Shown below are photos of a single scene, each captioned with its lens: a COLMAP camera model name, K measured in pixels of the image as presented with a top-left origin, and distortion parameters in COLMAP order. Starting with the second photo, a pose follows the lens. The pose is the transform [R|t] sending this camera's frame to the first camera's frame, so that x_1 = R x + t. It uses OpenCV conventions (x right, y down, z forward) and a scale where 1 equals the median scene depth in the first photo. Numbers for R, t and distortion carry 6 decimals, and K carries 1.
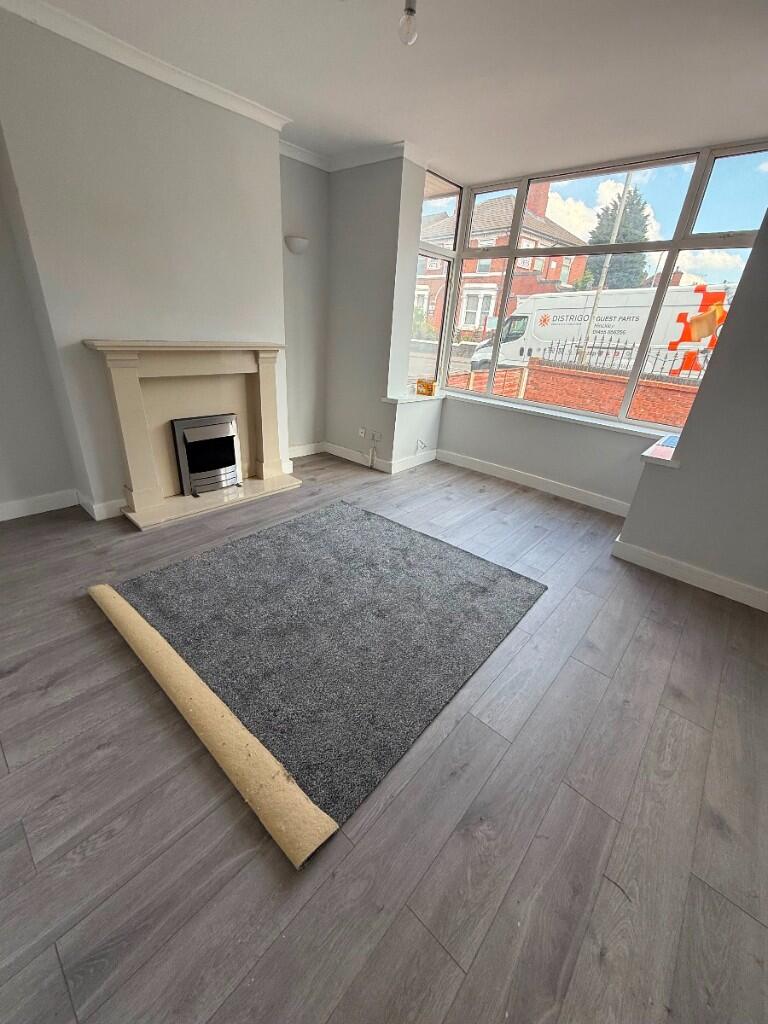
lens RADIAL K [[409.4, 0, 384.9], [0, 409.4, 510.2], [0, 0, 1]] dist [-0.002847, 0.000894]
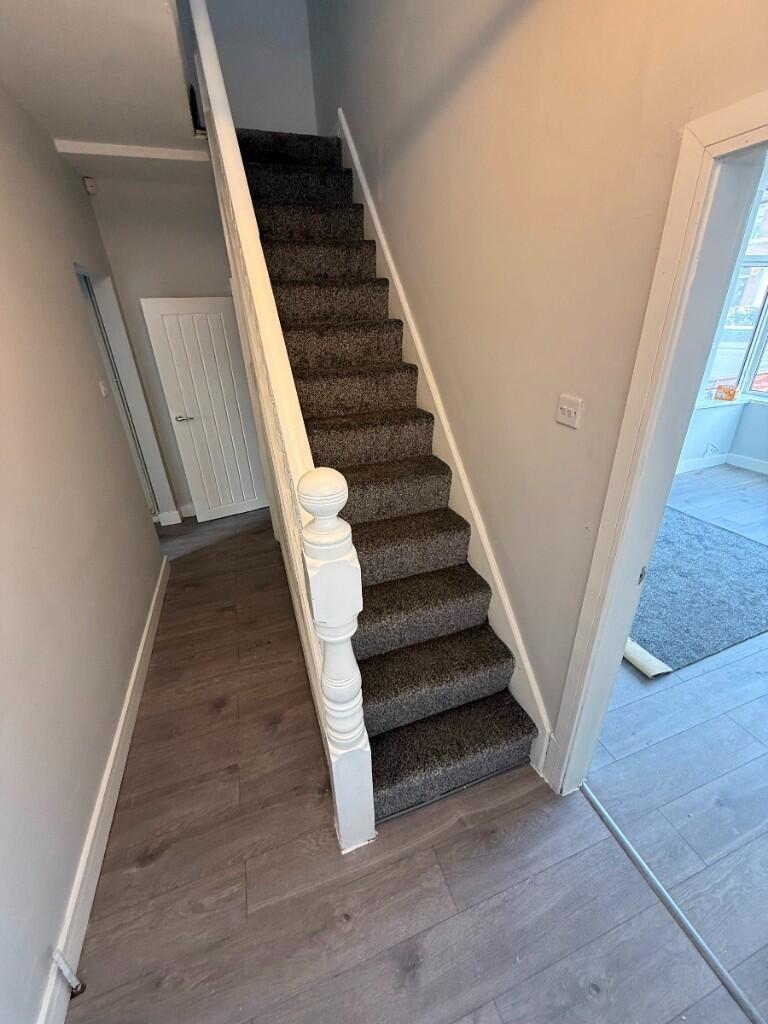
lens RADIAL K [[409.4, 0, 380.7], [0, 409.4, 514.9], [0, 0, 1]] dist [-0.002847, 0.000894]
pose [[0.869260, 0.123623, -0.478649, -0.172417], [-0.114904, 0.992236, 0.047596, 0.076160], [0.480817, 0.013625, 0.876715, -0.428886]]
